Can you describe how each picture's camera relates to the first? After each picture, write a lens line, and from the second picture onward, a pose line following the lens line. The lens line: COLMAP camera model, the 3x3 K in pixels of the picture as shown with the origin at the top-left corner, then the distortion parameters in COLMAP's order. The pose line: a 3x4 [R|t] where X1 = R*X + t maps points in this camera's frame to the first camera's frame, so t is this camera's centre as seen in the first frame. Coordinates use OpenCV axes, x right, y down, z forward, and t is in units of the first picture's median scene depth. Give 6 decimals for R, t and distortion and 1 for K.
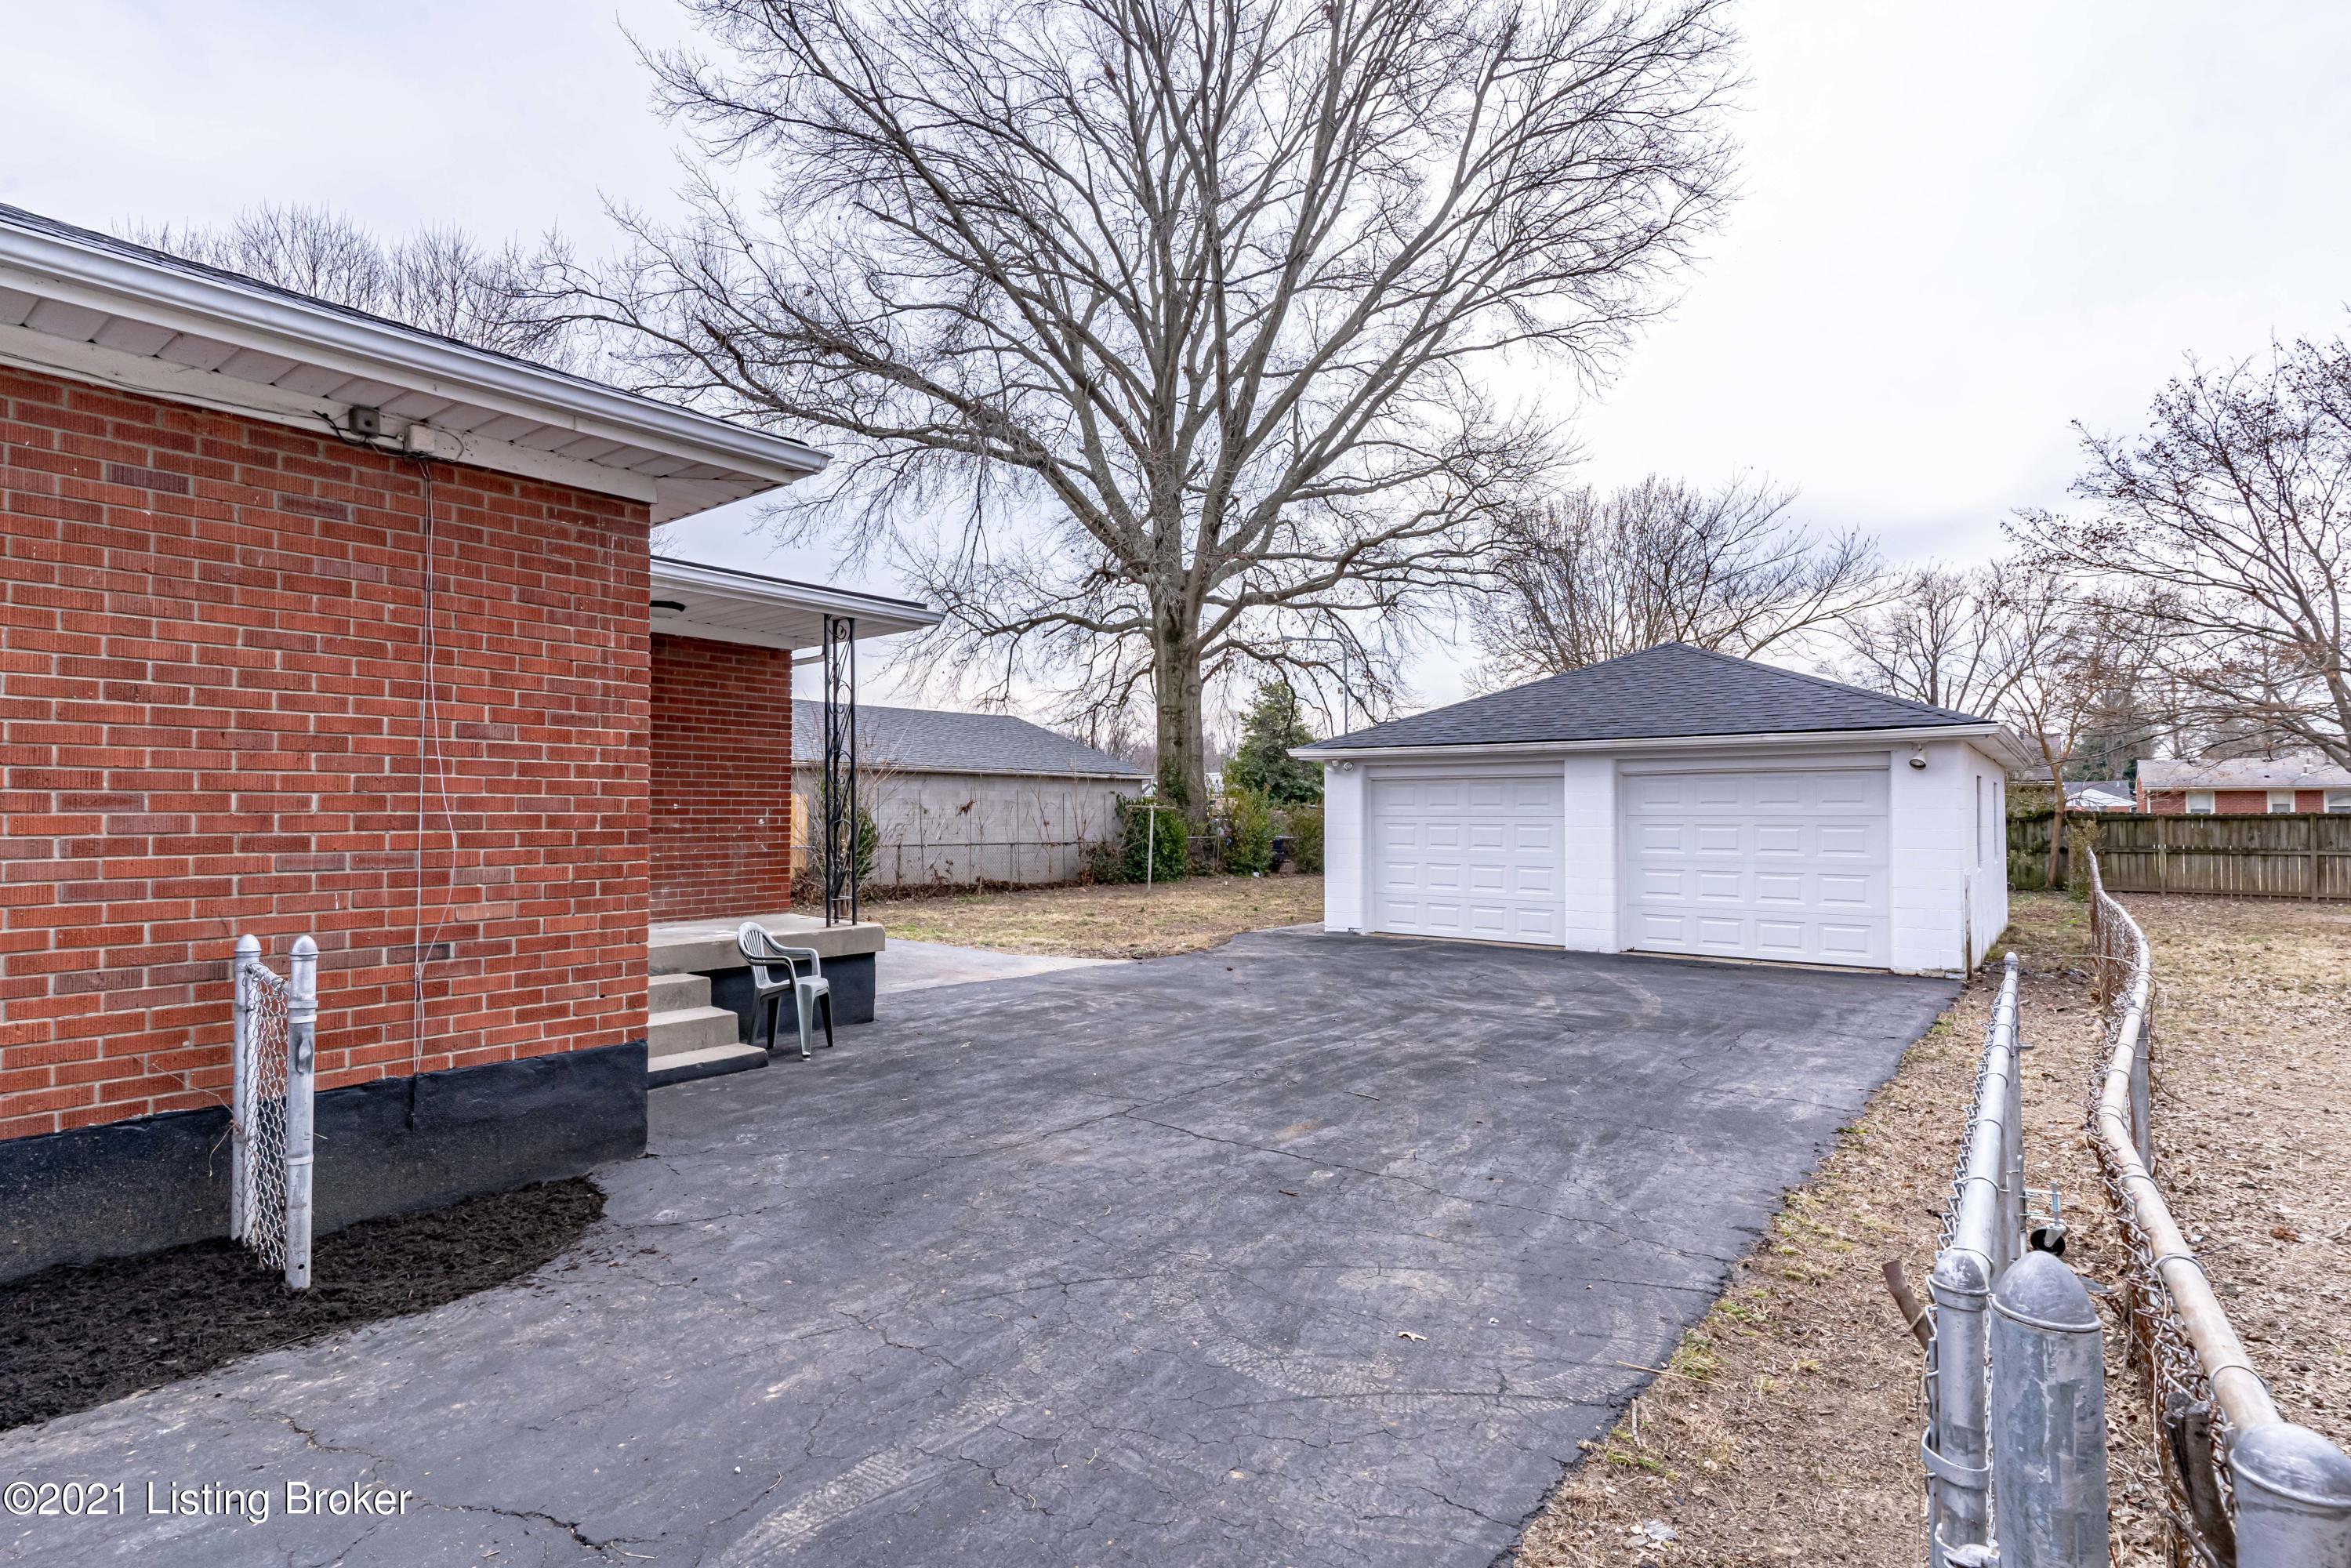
lens RADIAL K [[1123.2, 0, 1168.3], [0, 1123.2, 786.2], [0, 0, 1]] dist [0.000650, 0.000754]
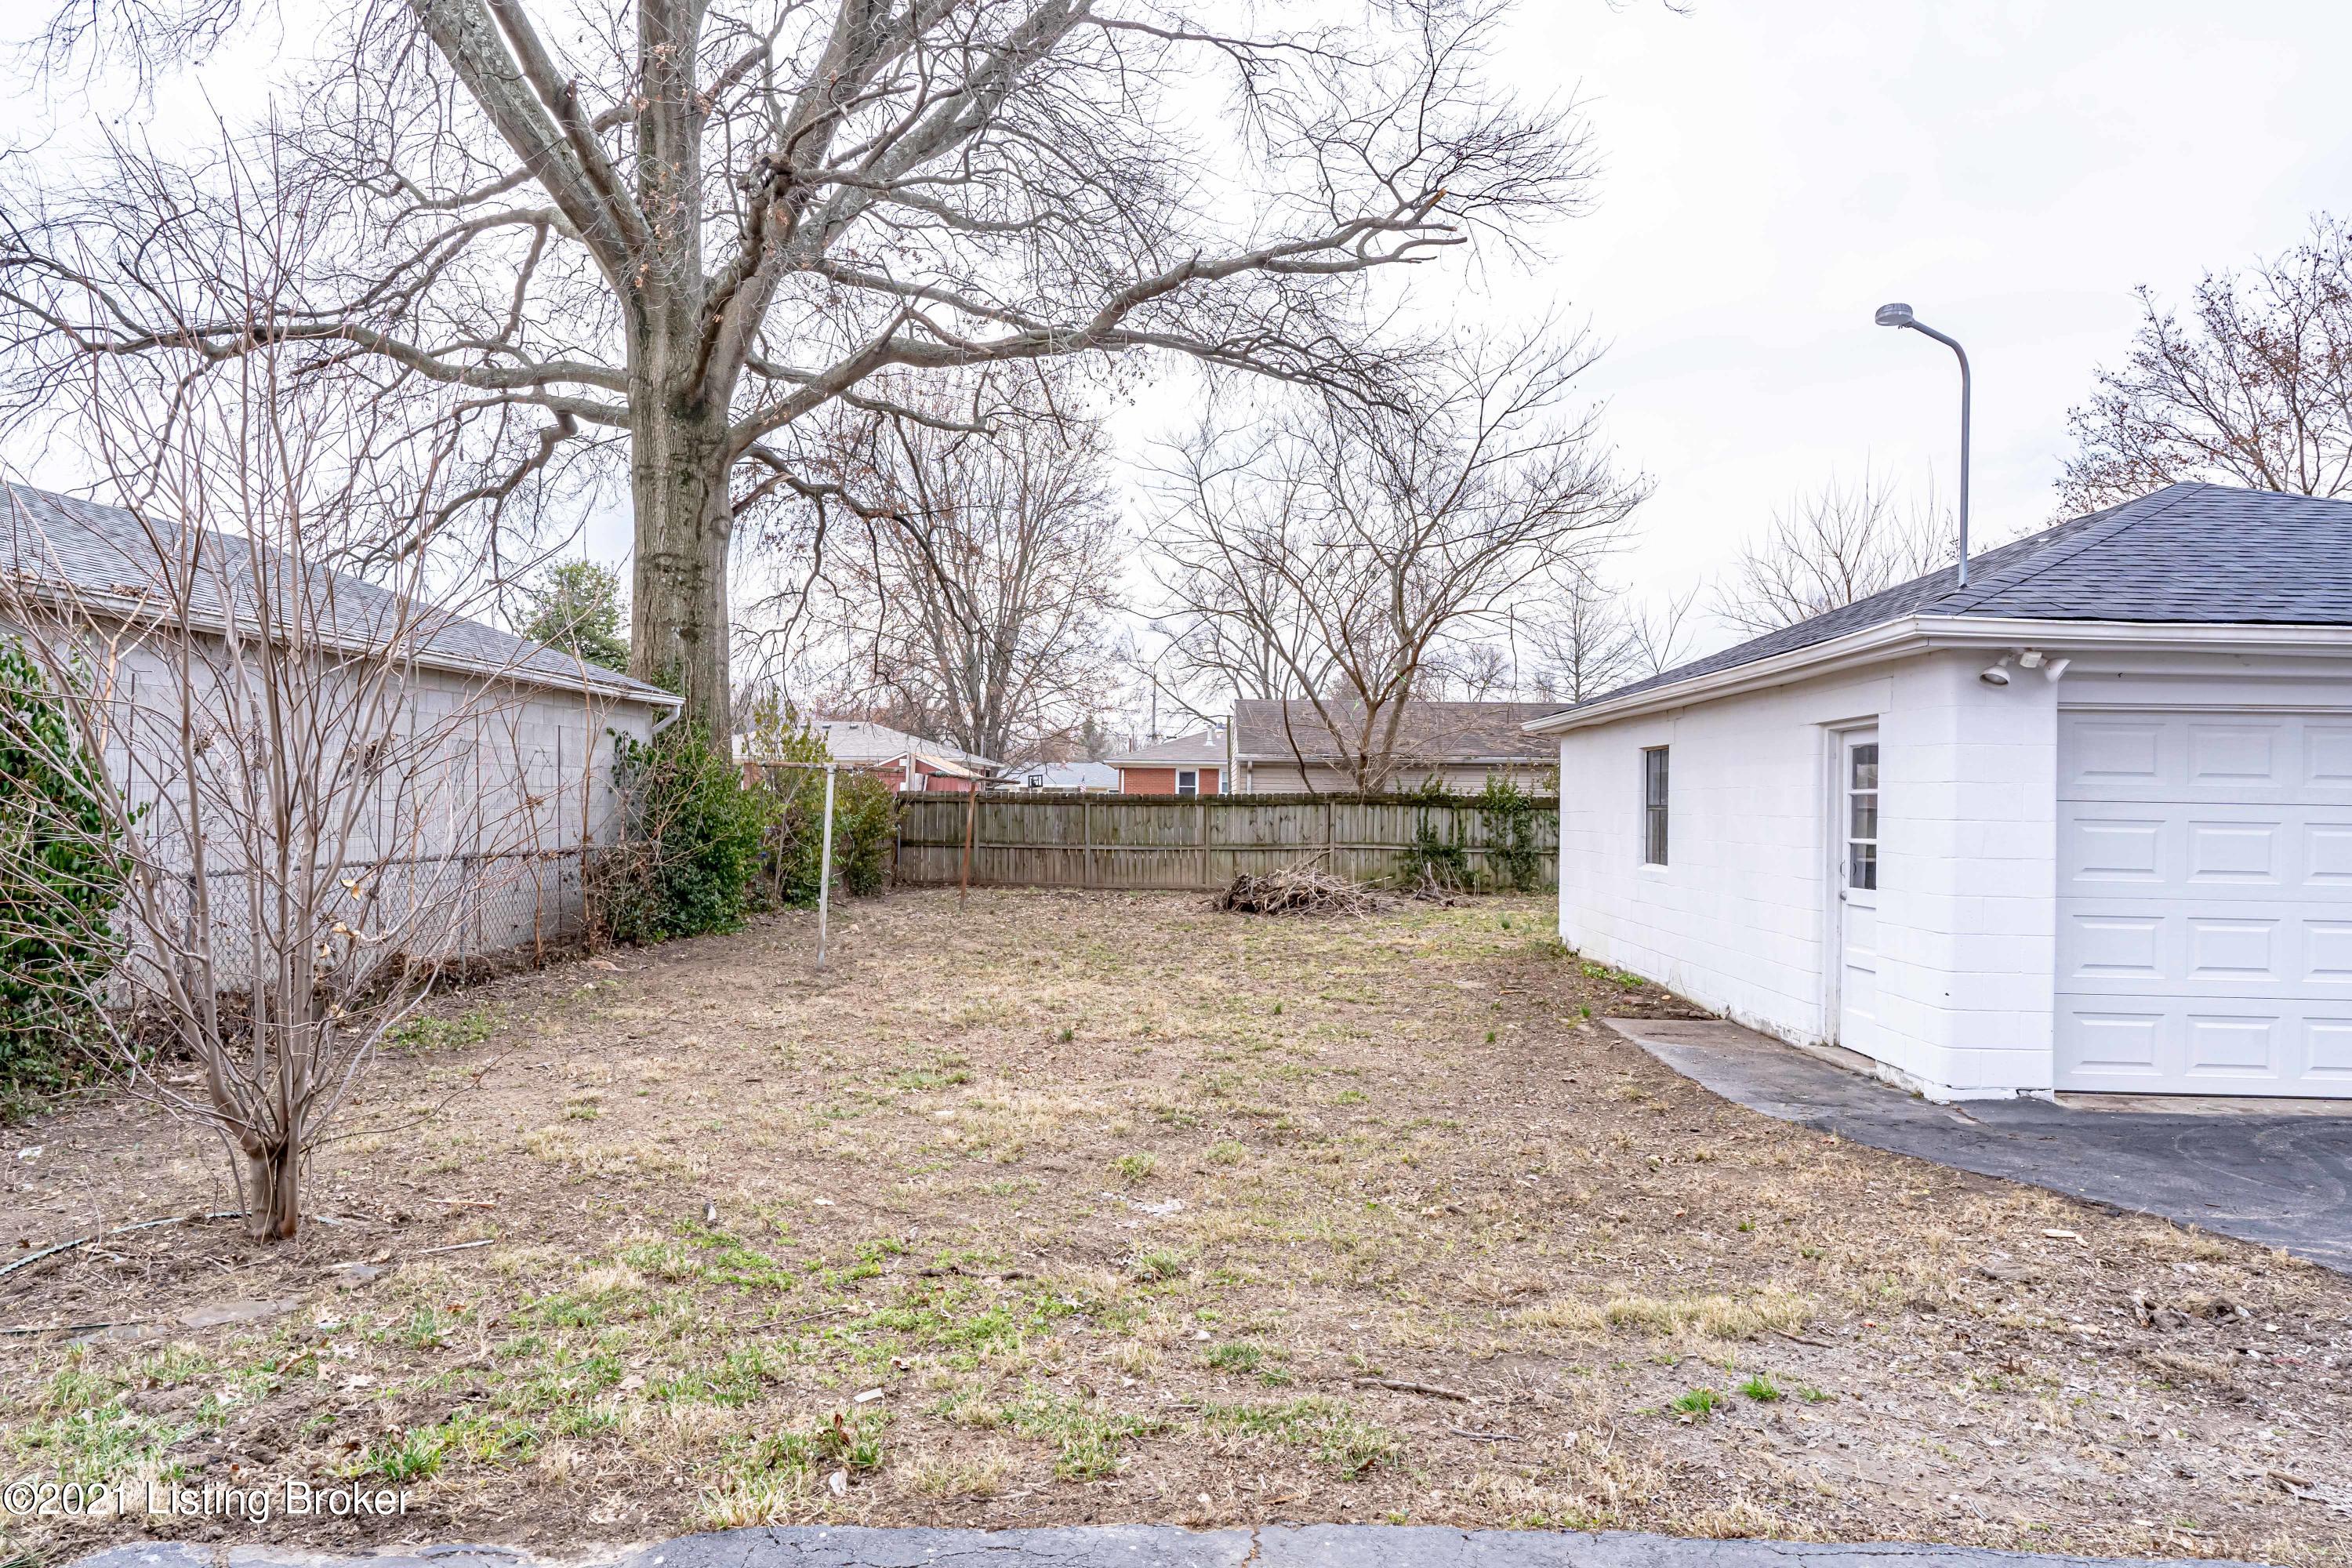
lens RADIAL K [[1443.0, 0, 1164.2], [0, 1443.0, 763.9], [0, 0, 1]] dist [0.013543, 0.000022]
pose [[0.810125, 0.035556, 0.585178, -0.203865], [-0.035920, 0.999294, -0.010990, 0.017285], [-0.585156, -0.012116, 0.810830, 0.428956]]
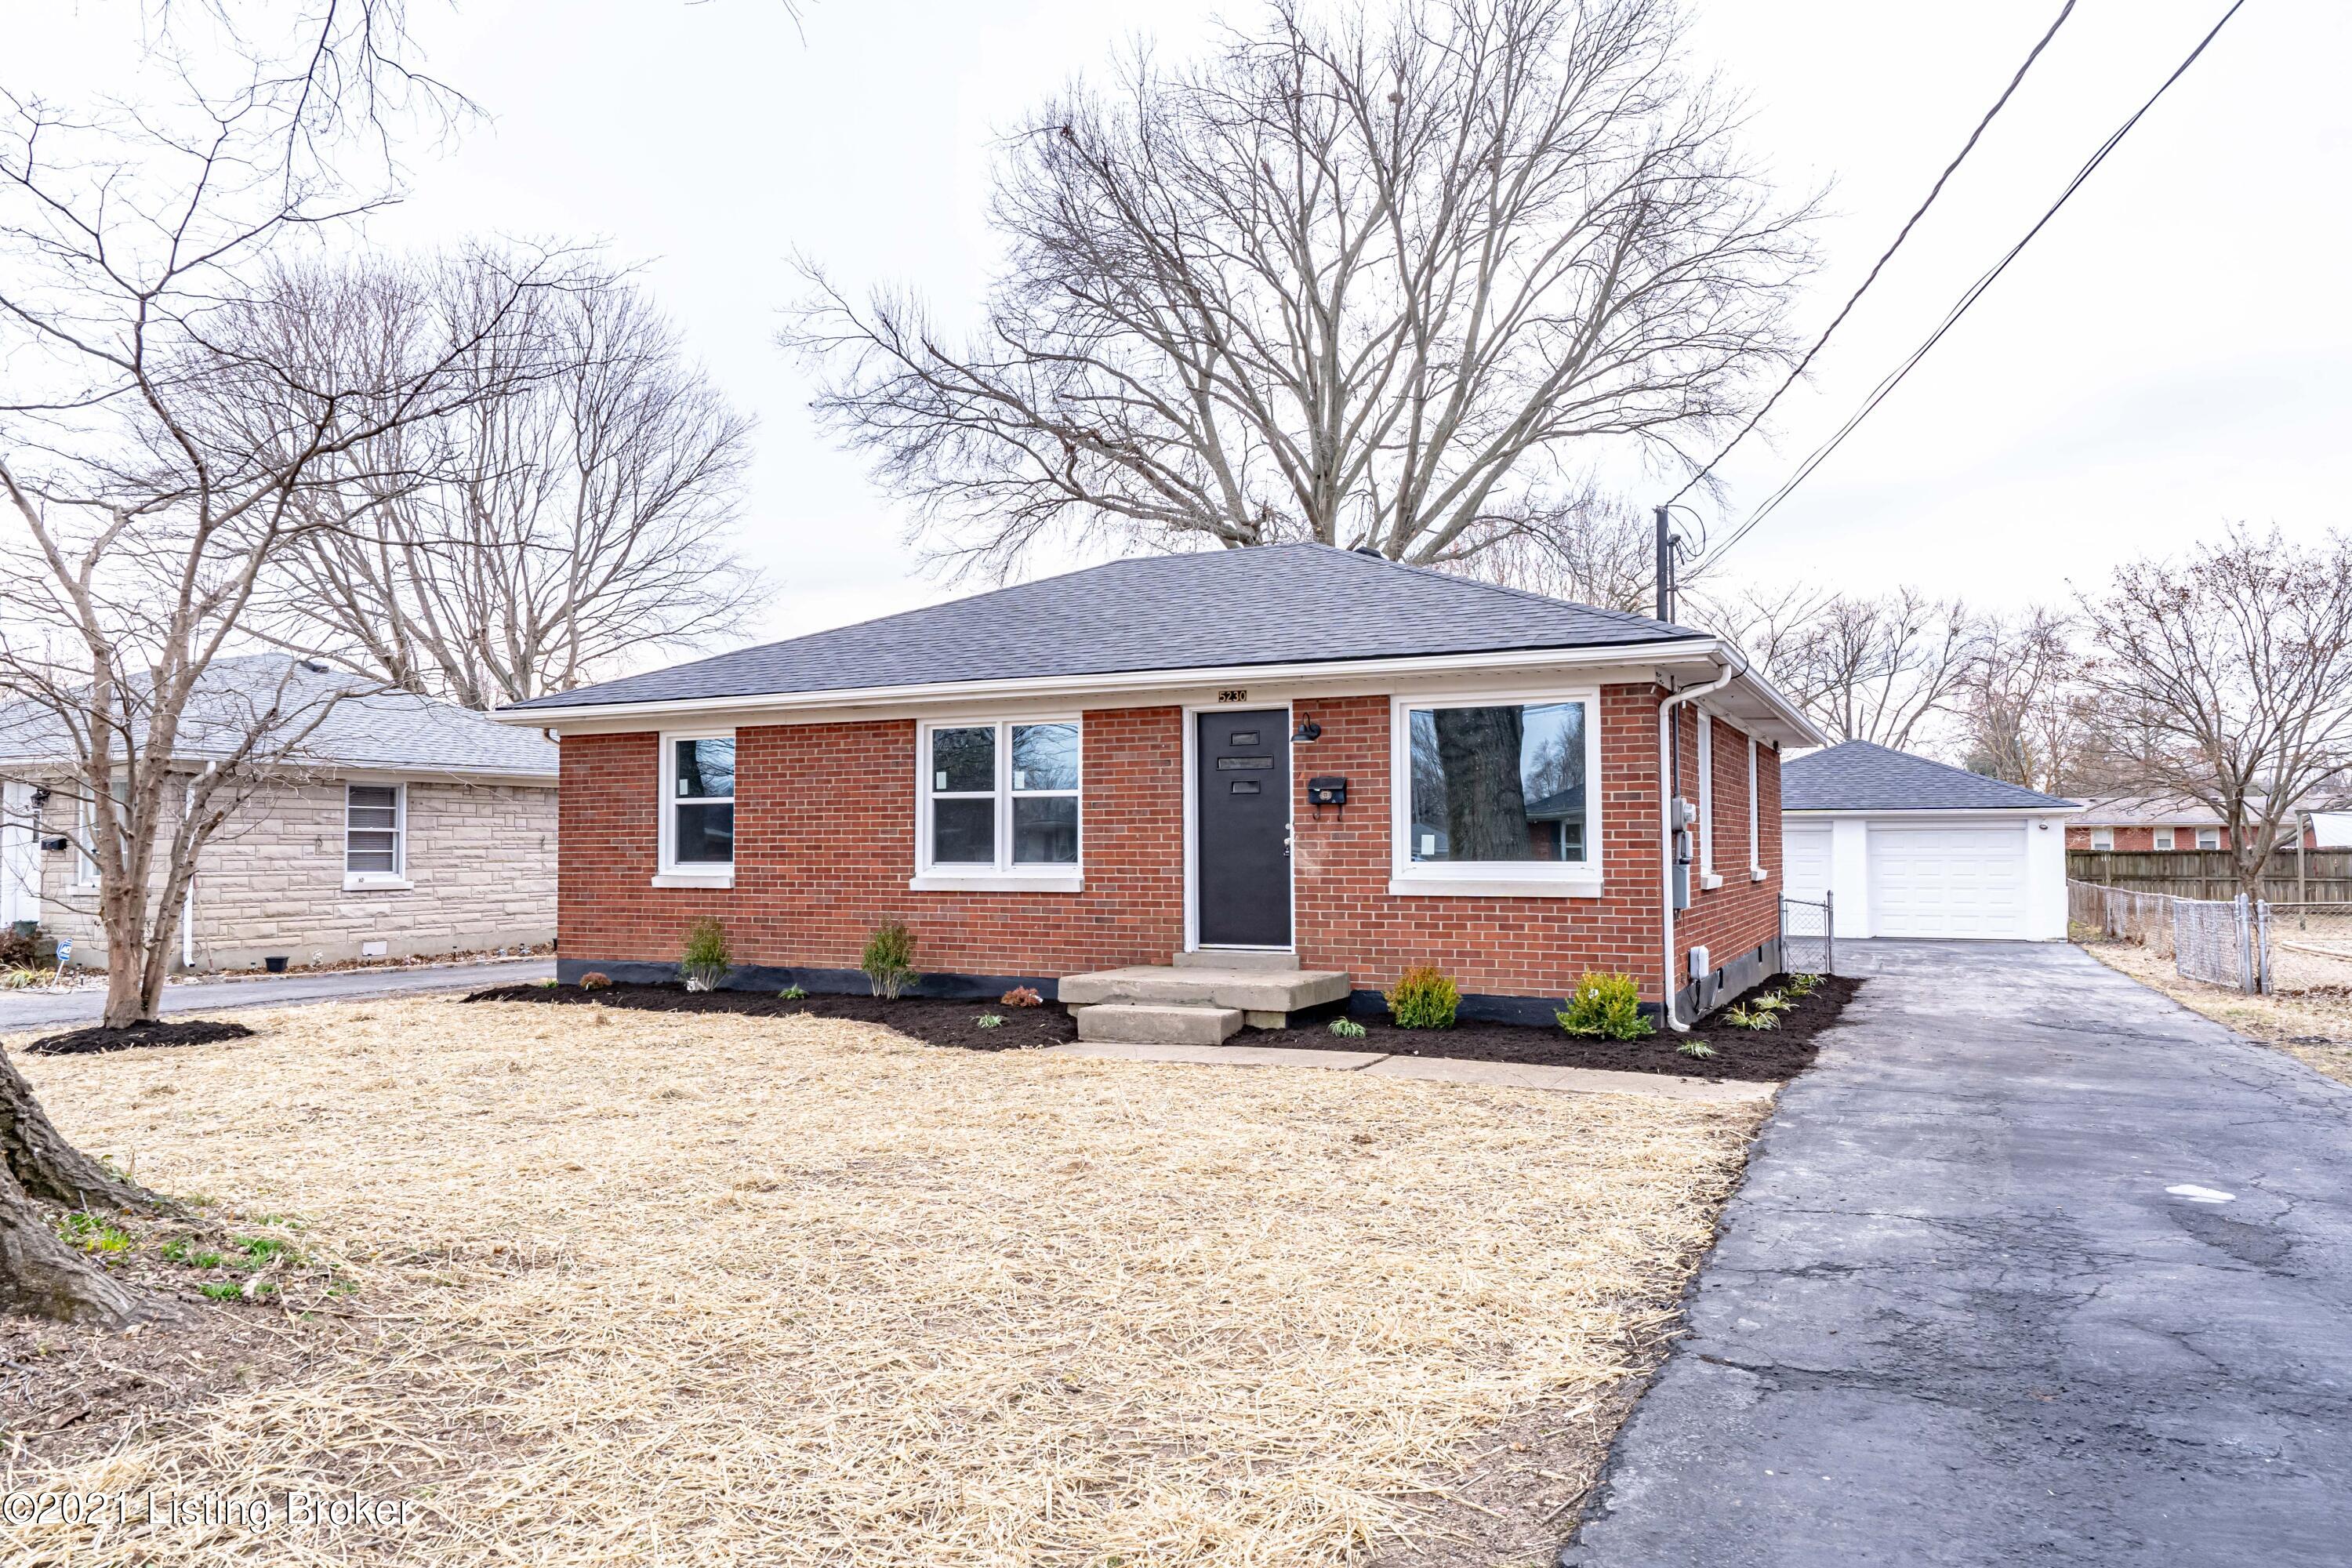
lens RADIAL K [[1615.8, 0, 1129.4], [0, 1615.8, 788.2], [0, 0, 1]] dist [-0.001819, 0.002400]
pose [[0.974514, 0.003770, 0.224296, -0.574757], [-0.000740, 0.999907, -0.013593, -0.018882], [-0.224327, 0.013081, 0.974426, -0.516475]]
